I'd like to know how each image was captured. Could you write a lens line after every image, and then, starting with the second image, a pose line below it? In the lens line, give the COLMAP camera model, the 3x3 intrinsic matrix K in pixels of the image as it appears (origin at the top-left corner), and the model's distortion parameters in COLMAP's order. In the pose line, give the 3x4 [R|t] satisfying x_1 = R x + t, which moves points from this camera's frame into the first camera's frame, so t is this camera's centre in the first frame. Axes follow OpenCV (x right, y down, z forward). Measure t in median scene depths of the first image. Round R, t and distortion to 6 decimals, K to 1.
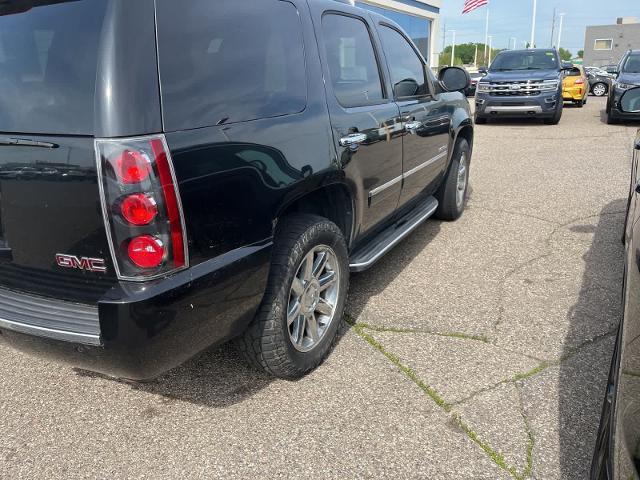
lens RADIAL K [[506.0, 0, 318.2], [0, 506.0, 235.7], [0, 0, 1]] dist [0.074811, -0.120318]
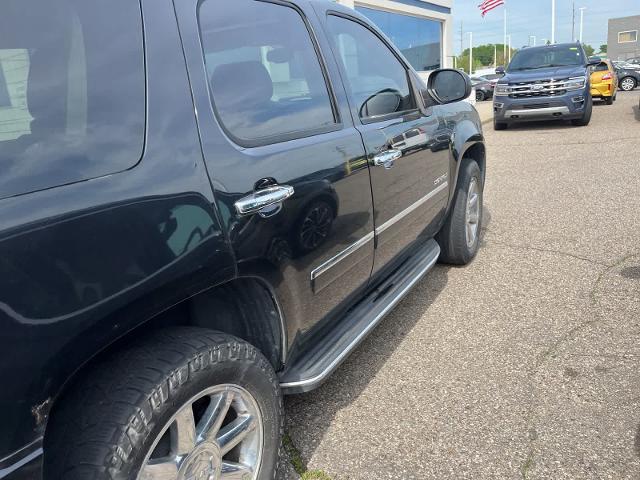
lens RADIAL K [[506.0, 0, 318.7], [0, 506.0, 242.5], [0, 0, 1]] dist [0.074811, -0.120318]
pose [[0.997477, -0.049919, -0.050466, 0.118204], [0.049409, 0.998715, -0.011313, -0.094645], [0.050966, 0.008791, 0.998662, 0.297655]]
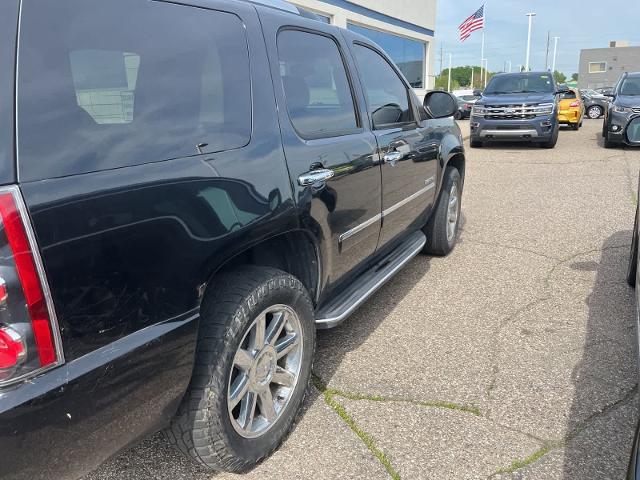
lens RADIAL K [[506.0, 0, 328.1], [0, 506.0, 239.4], [0, 0, 1]] dist [0.074811, -0.120318]
pose [[0.999798, -0.002982, 0.019866, 0.052536], [0.003626, 0.999466, -0.032460, -0.043188], [-0.019759, 0.032525, 0.999276, 0.120002]]
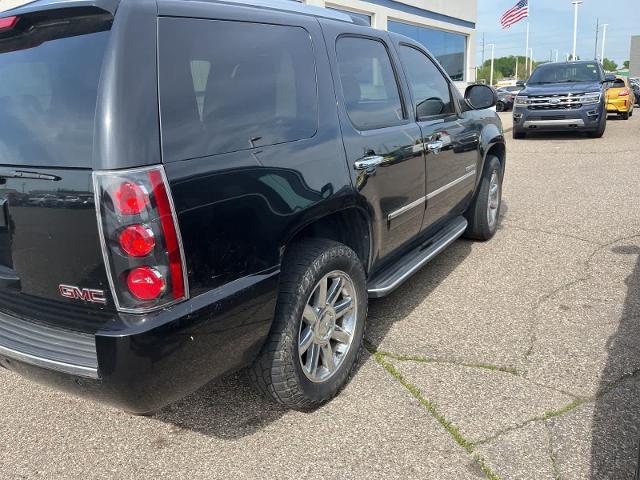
lens RADIAL K [[506.0, 0, 313.7], [0, 506.0, 230.4], [0, 0, 1]] dist [0.074811, -0.120318]
pose [[0.996482, -0.004744, -0.083669, 0.032070], [0.001205, 0.999104, -0.042297, -0.013062], [0.083795, 0.042048, 0.995596, 0.018634]]
